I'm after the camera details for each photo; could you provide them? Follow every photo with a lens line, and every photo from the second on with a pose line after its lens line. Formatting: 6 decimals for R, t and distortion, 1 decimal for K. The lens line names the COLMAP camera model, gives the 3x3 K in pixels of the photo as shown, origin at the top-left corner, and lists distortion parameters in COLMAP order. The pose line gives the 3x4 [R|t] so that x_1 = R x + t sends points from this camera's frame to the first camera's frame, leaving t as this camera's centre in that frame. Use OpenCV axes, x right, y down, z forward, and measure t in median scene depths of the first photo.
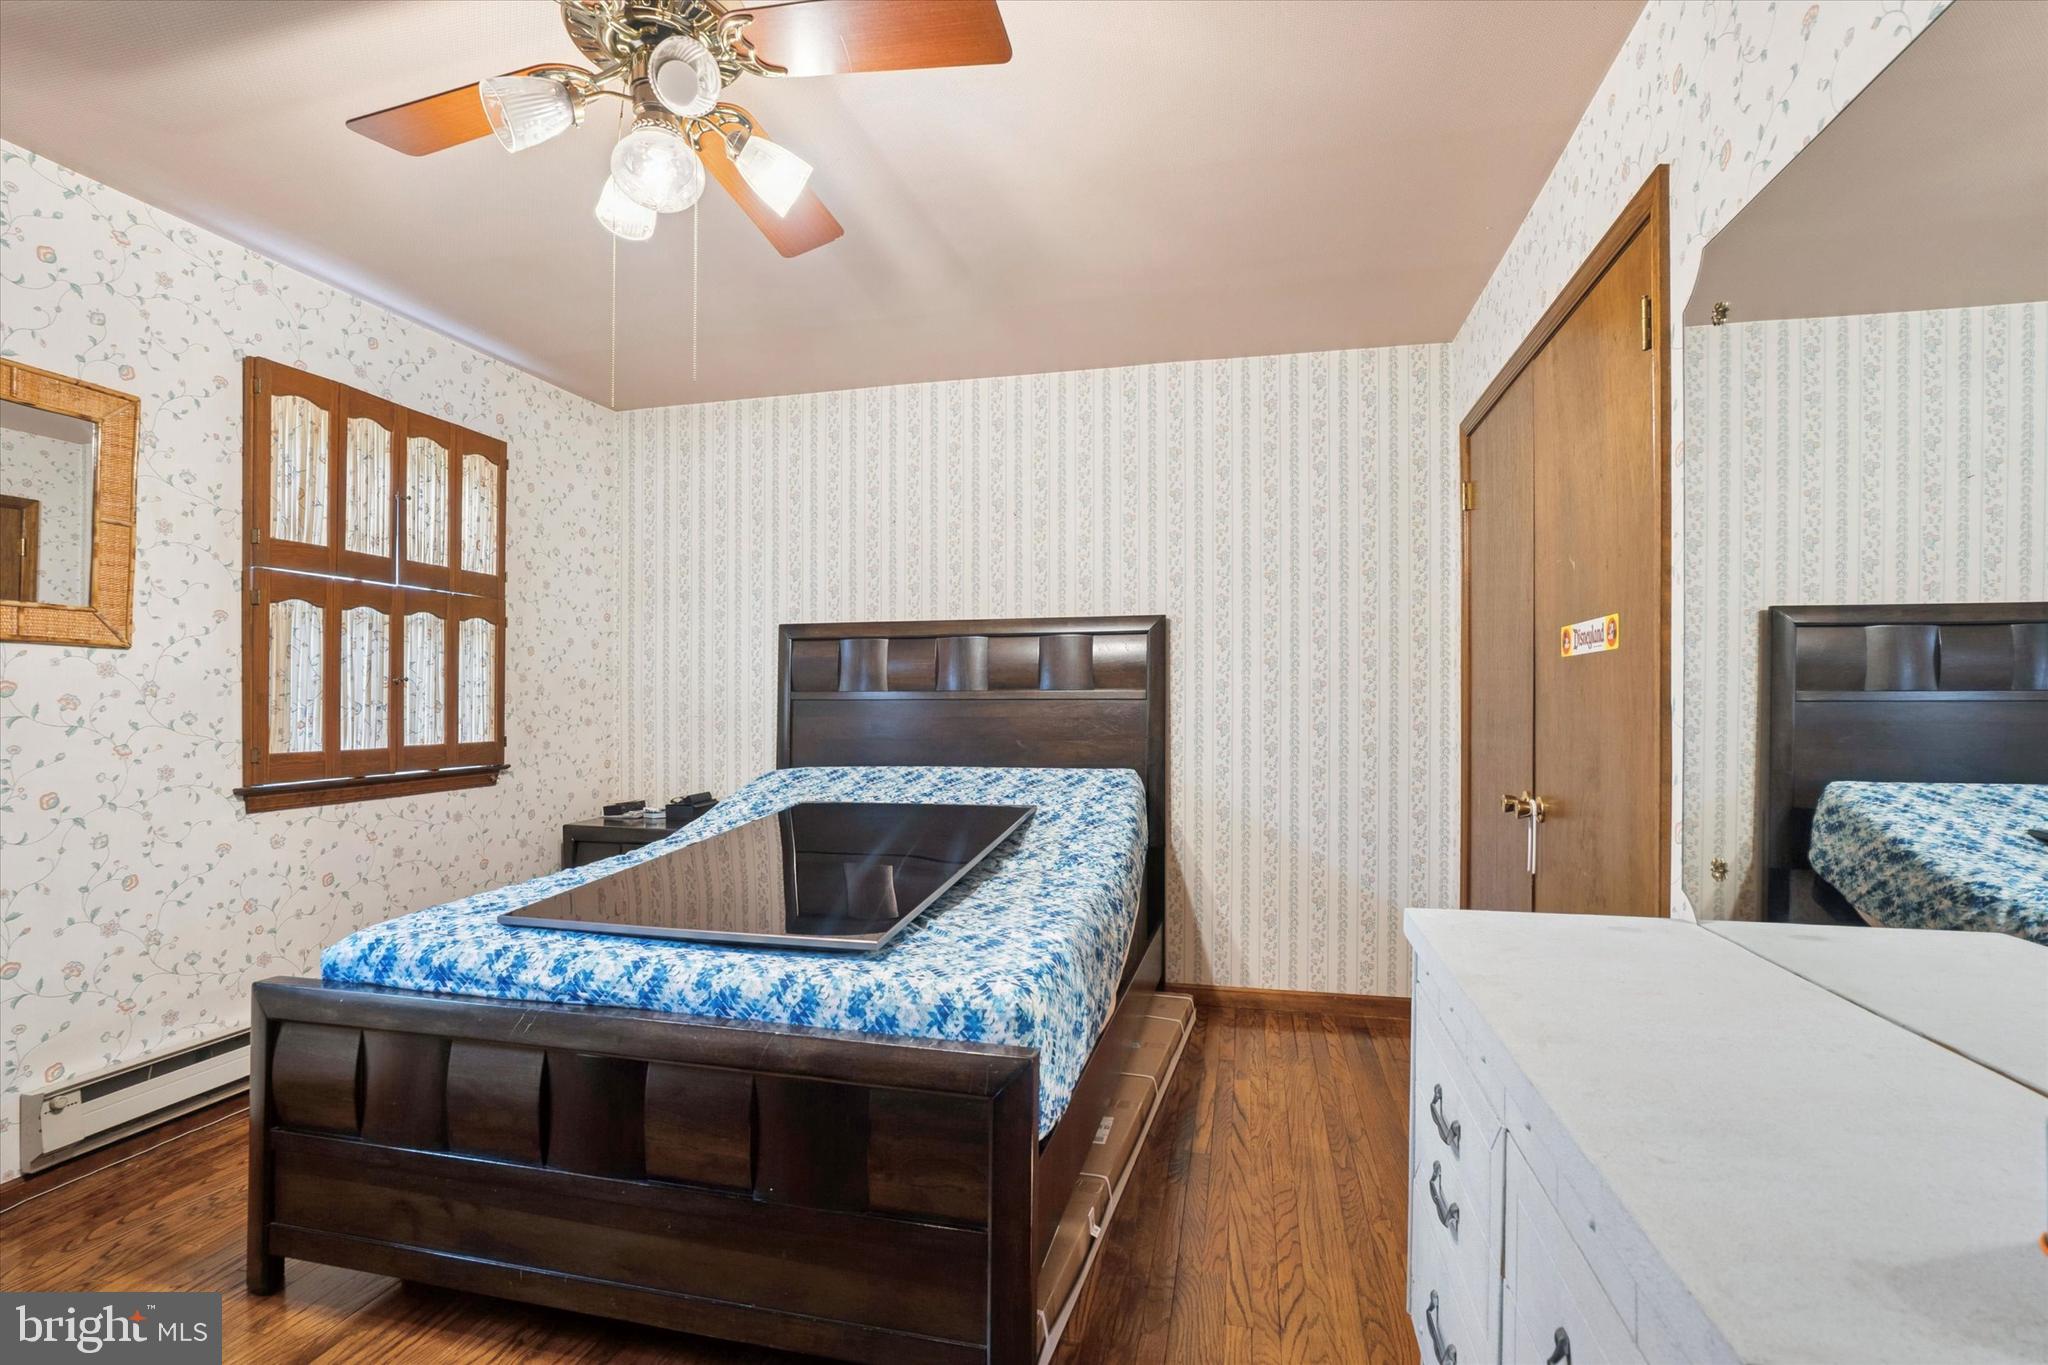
lens RADIAL K [[940.3, 0, 1022.1], [0, 940.3, 692.2], [0, 0, 1]] dist [0.005192, -0.003198]
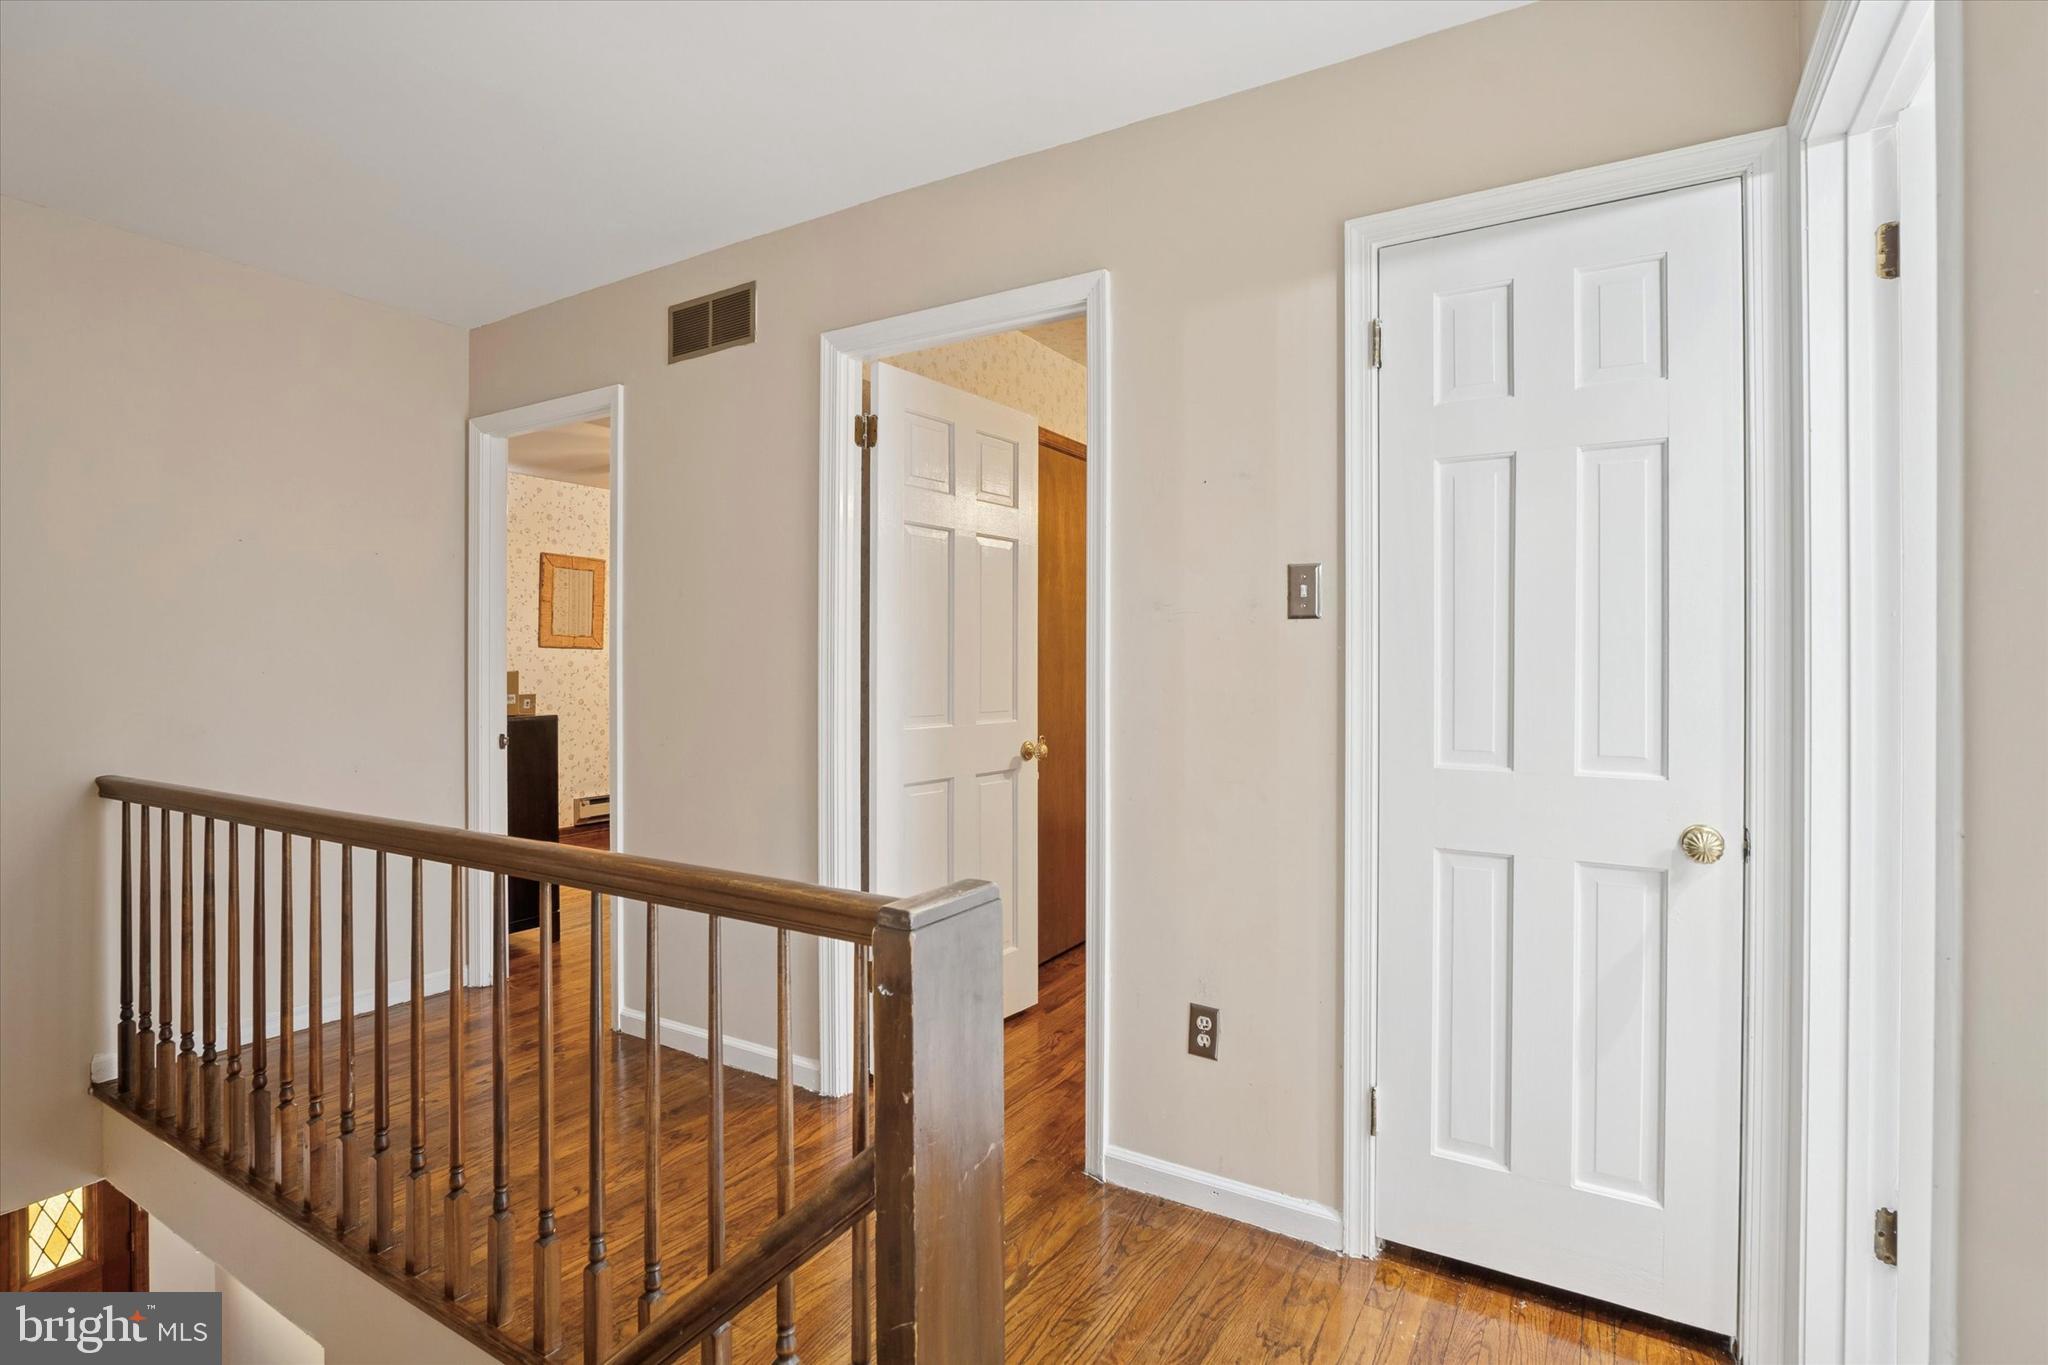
lens RADIAL K [[940.3, 0, 1025.8], [0, 940.3, 675.3], [0, 0, 1]] dist [0.005192, -0.003198]
pose [[0.956090, 0.004770, -0.293035, 1.131862], [-0.003270, 0.999979, 0.005607, 0.011437], [0.293056, -0.004402, 0.956085, -1.372422]]
